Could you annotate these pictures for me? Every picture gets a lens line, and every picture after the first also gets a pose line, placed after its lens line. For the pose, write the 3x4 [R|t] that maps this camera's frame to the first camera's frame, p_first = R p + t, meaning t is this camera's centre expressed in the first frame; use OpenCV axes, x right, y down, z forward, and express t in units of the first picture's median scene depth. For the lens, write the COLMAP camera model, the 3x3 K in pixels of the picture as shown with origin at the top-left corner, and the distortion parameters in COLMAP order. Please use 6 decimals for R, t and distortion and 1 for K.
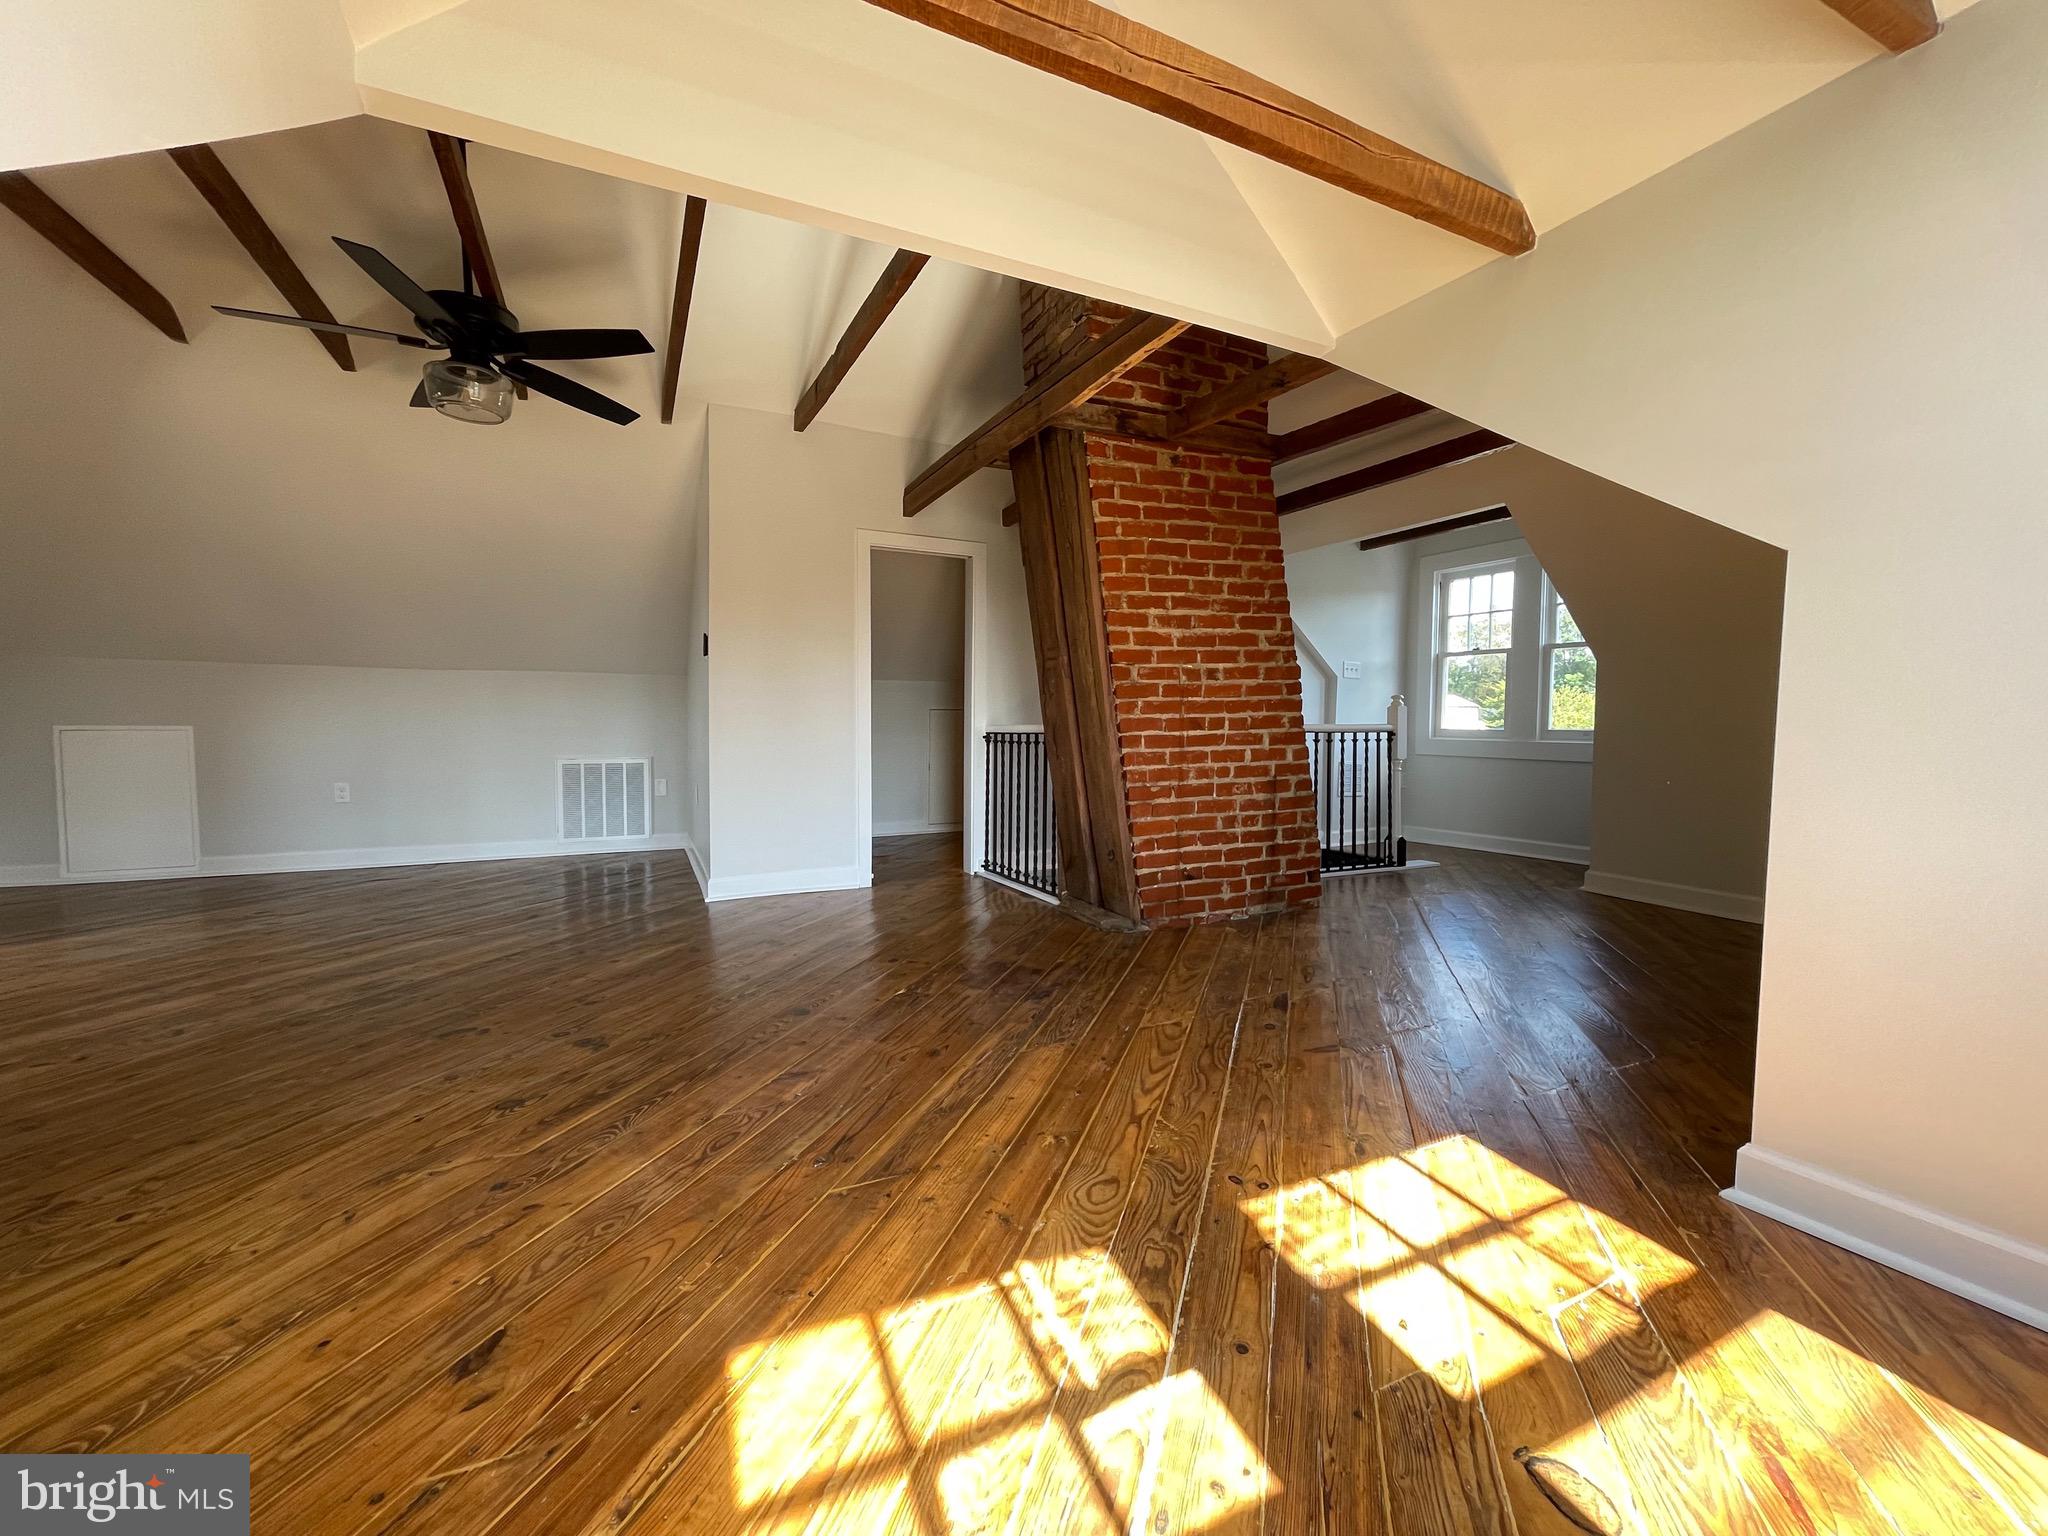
lens RADIAL K [[824.8, 0, 1015.0], [0, 824.8, 760.0], [0, 0, 1]] dist [-0.001353, -0.000093]
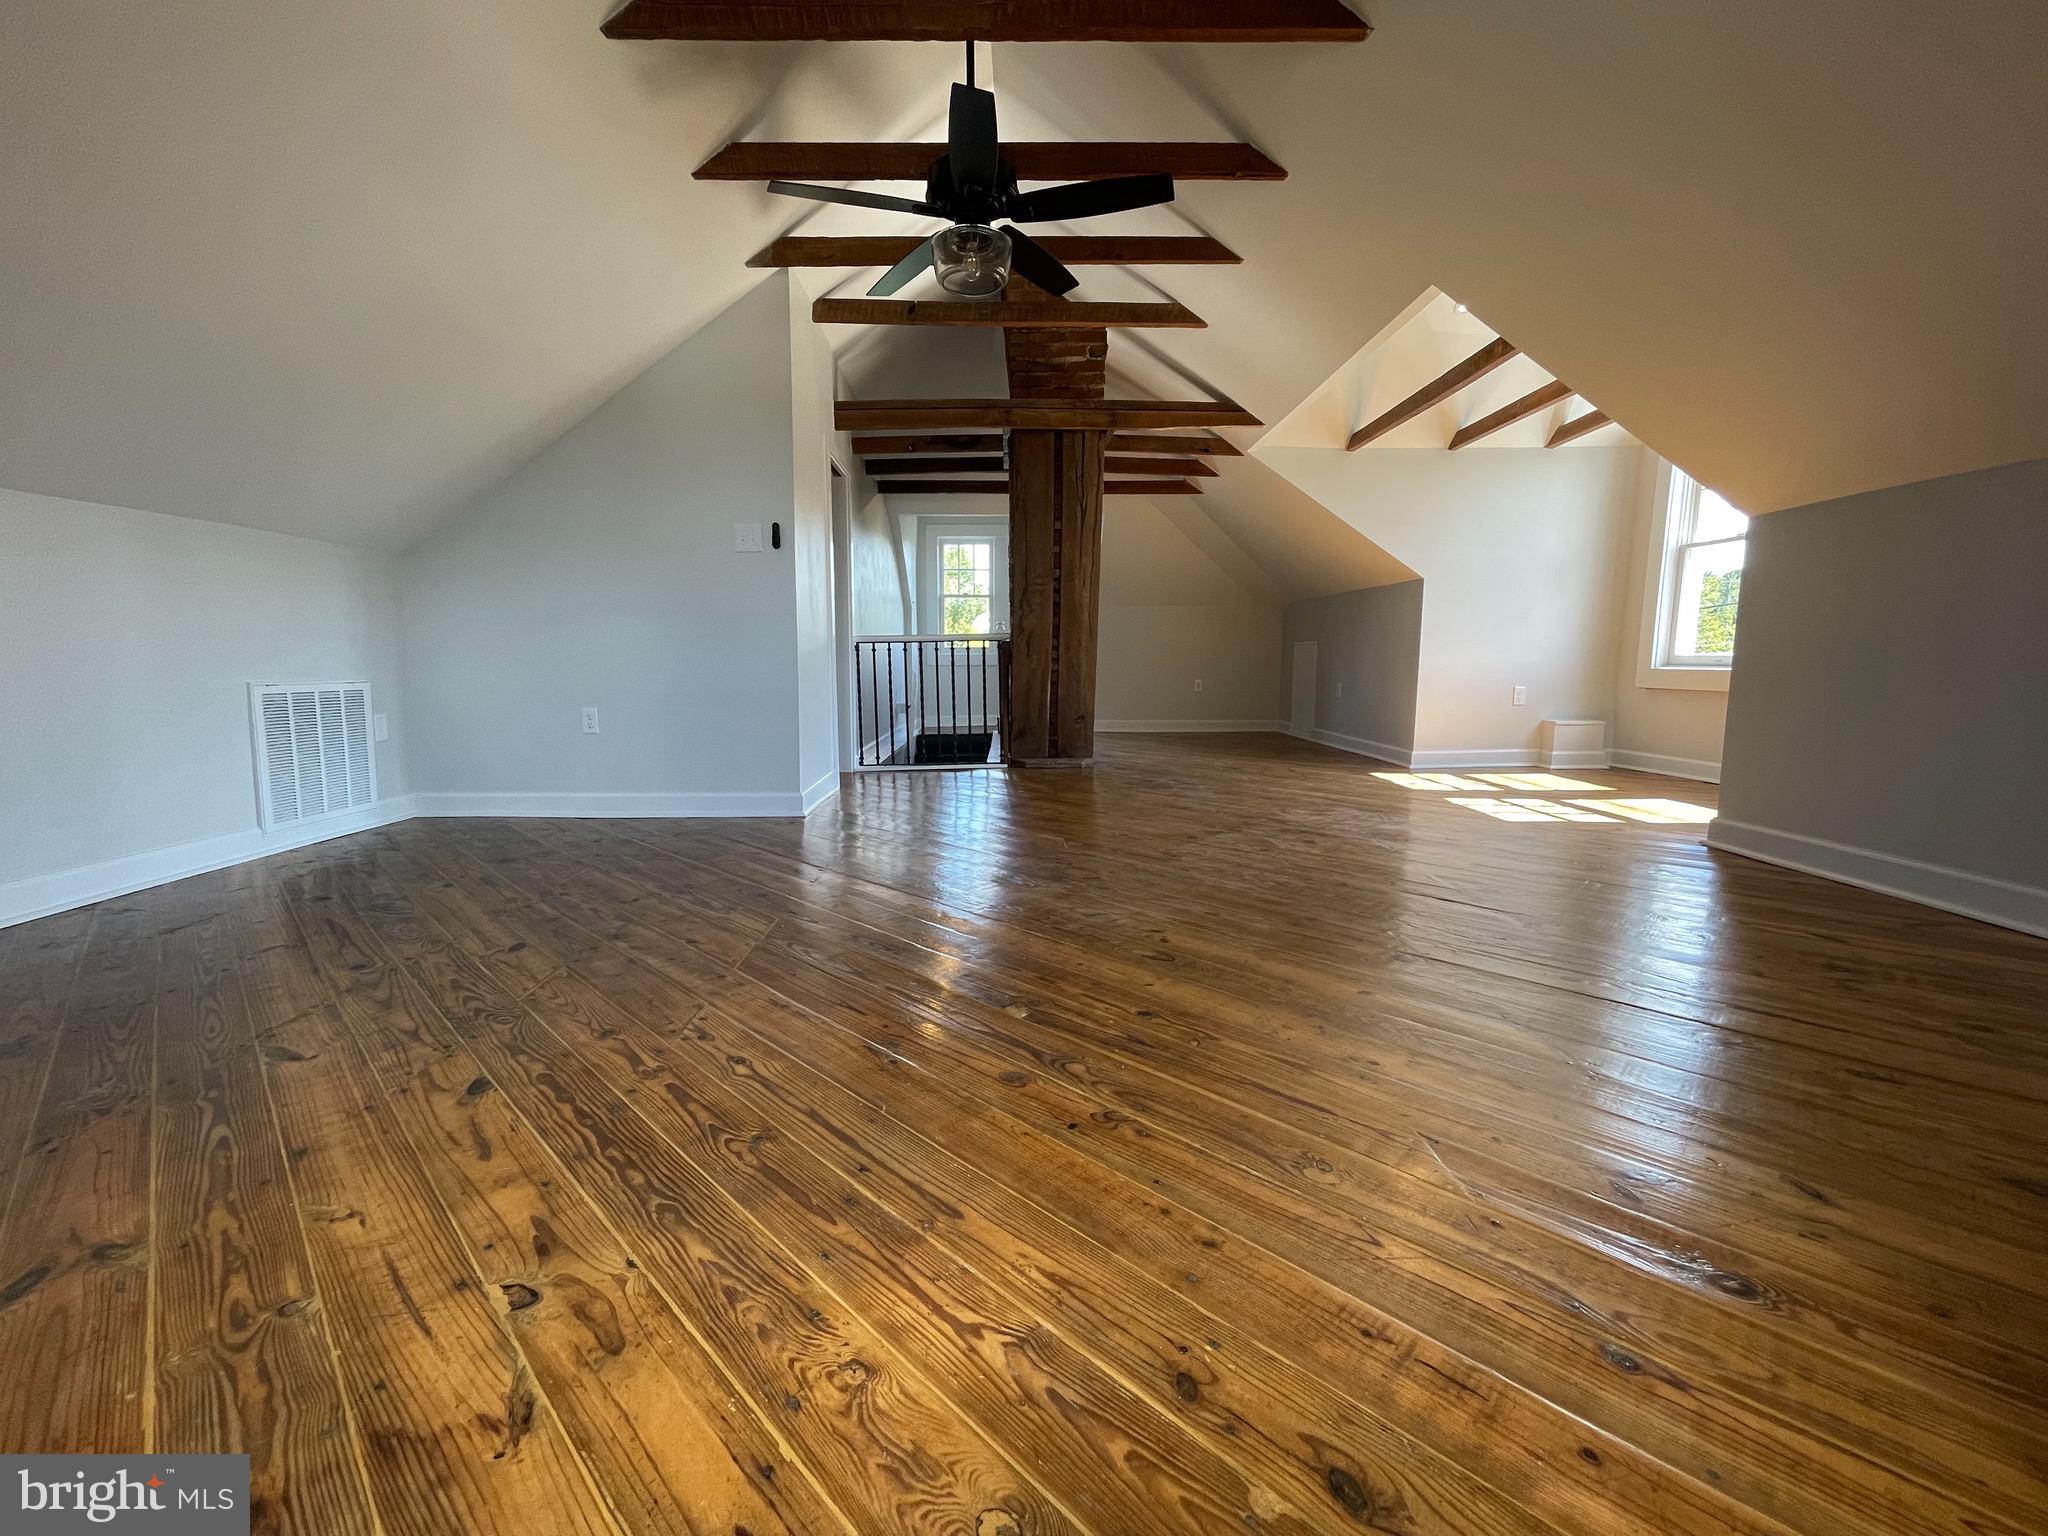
lens RADIAL K [[824.8, 0, 1015.0], [0, 824.8, 760.0], [0, 0, 1]] dist [-0.001353, -0.000093]
pose [[0.427055, -0.115722, 0.896790, -2.142113], [0.050408, 0.993281, 0.104169, 0.043869], [-0.902820, 0.000719, 0.430019, 0.744858]]
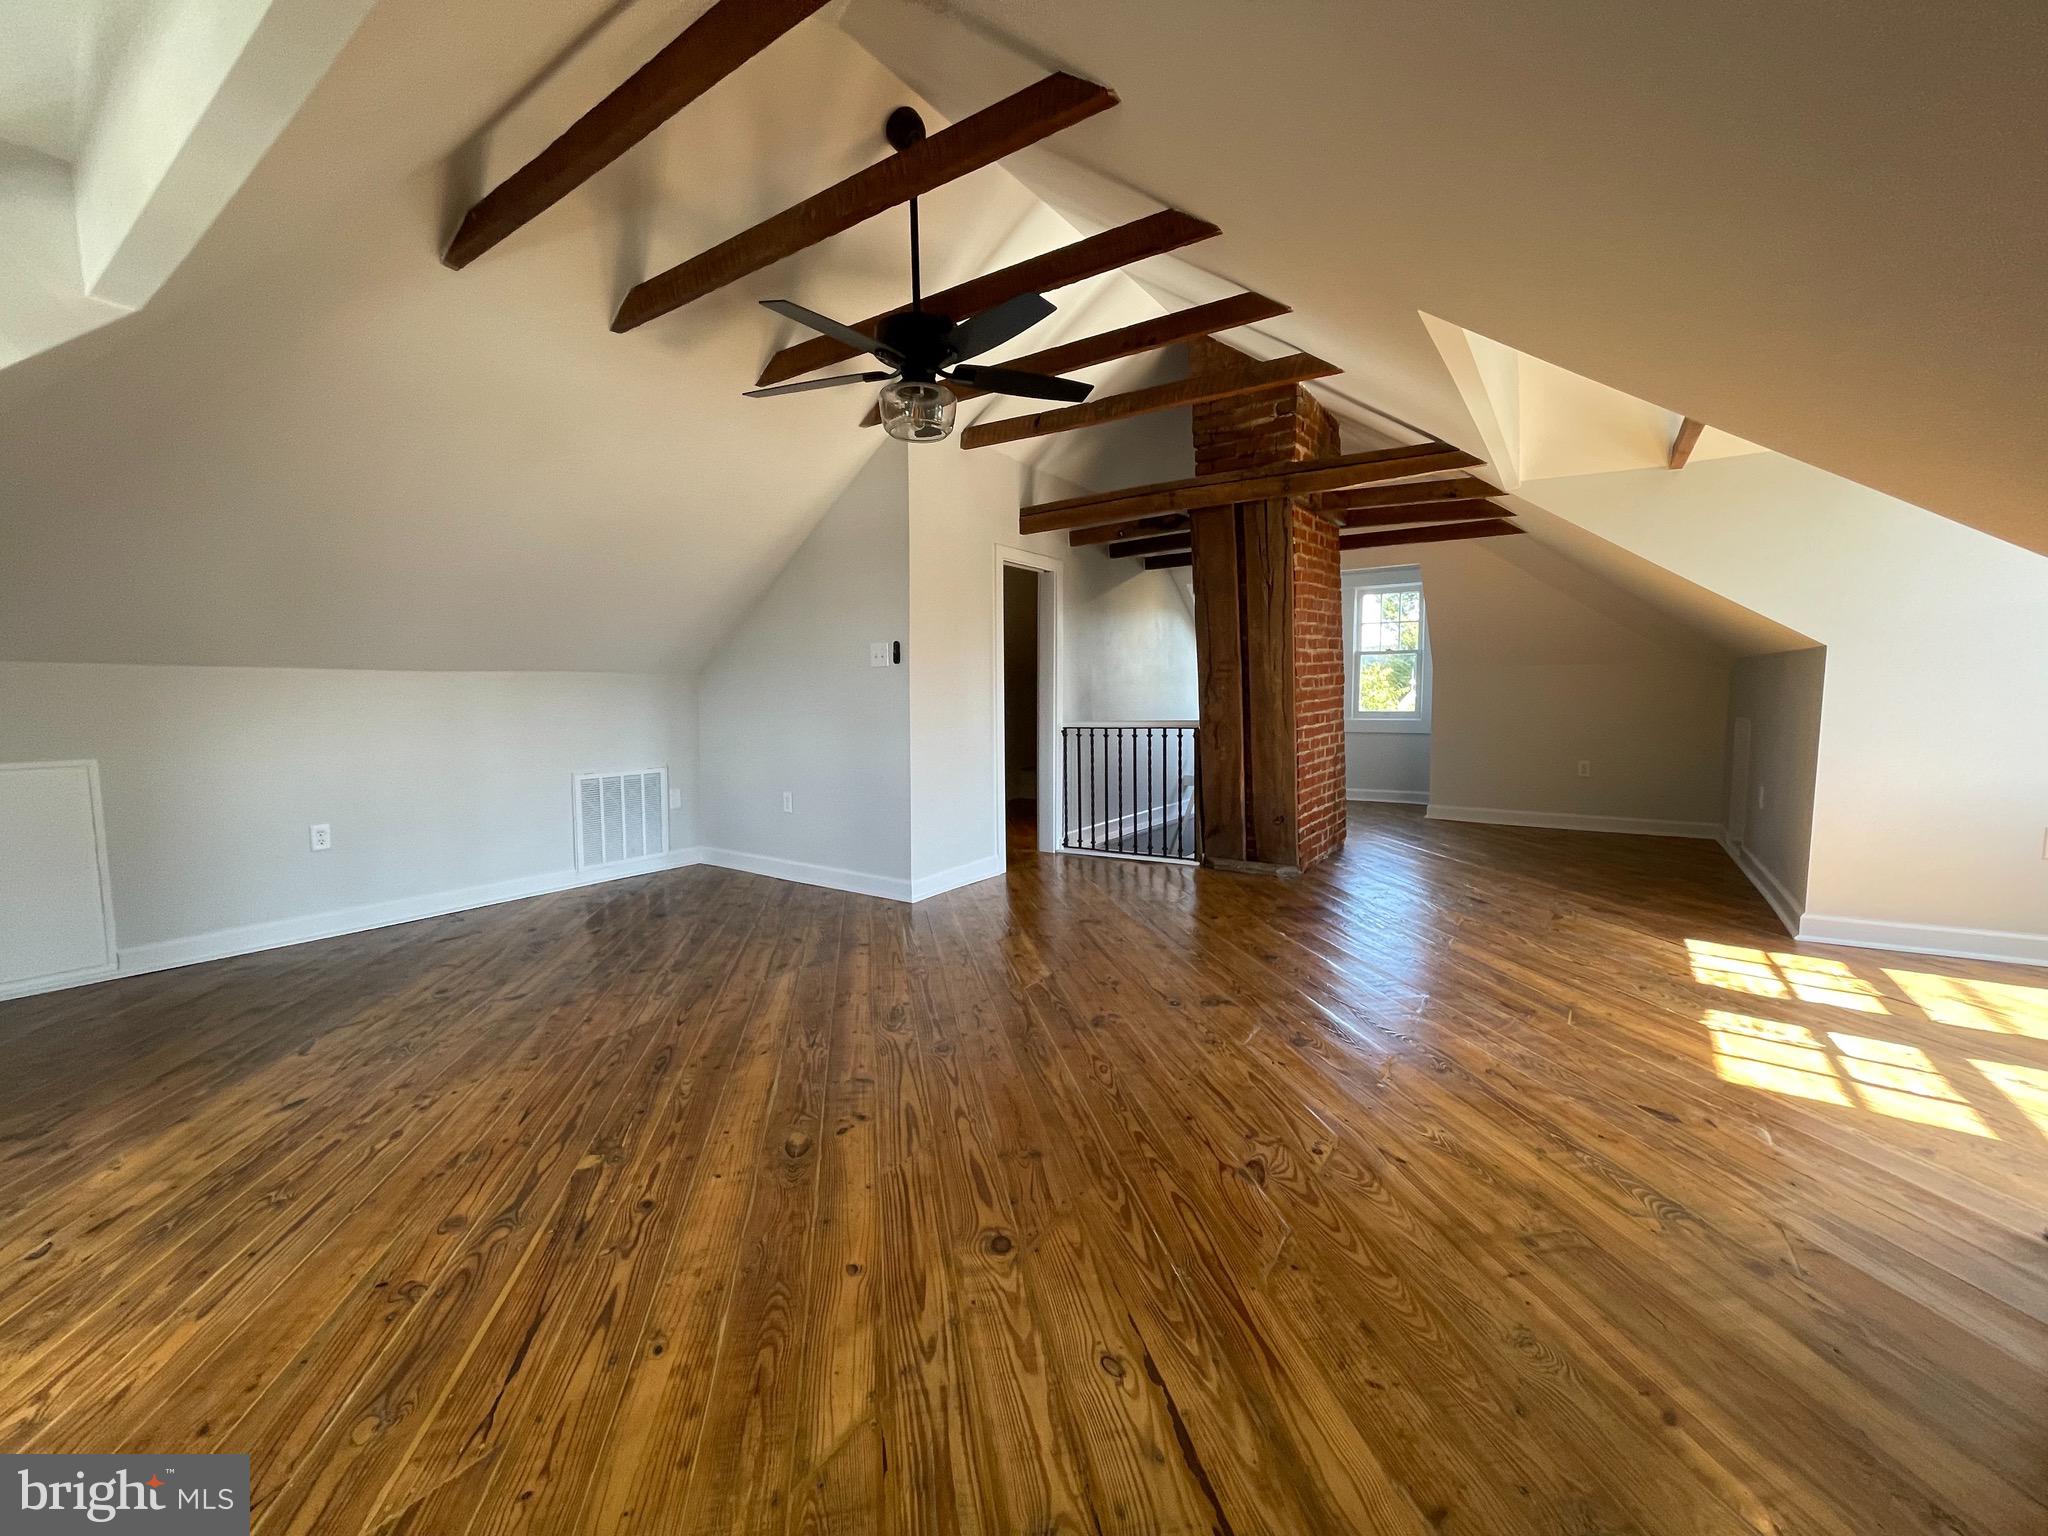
lens RADIAL K [[824.8, 0, 1015.0], [0, 824.8, 760.0], [0, 0, 1]] dist [-0.001353, -0.000093]
pose [[0.870211, -0.054023, 0.489708, -1.466041], [0.038892, 0.998401, 0.041030, -0.084643], [-0.491141, -0.016659, 0.870920, 0.090138]]
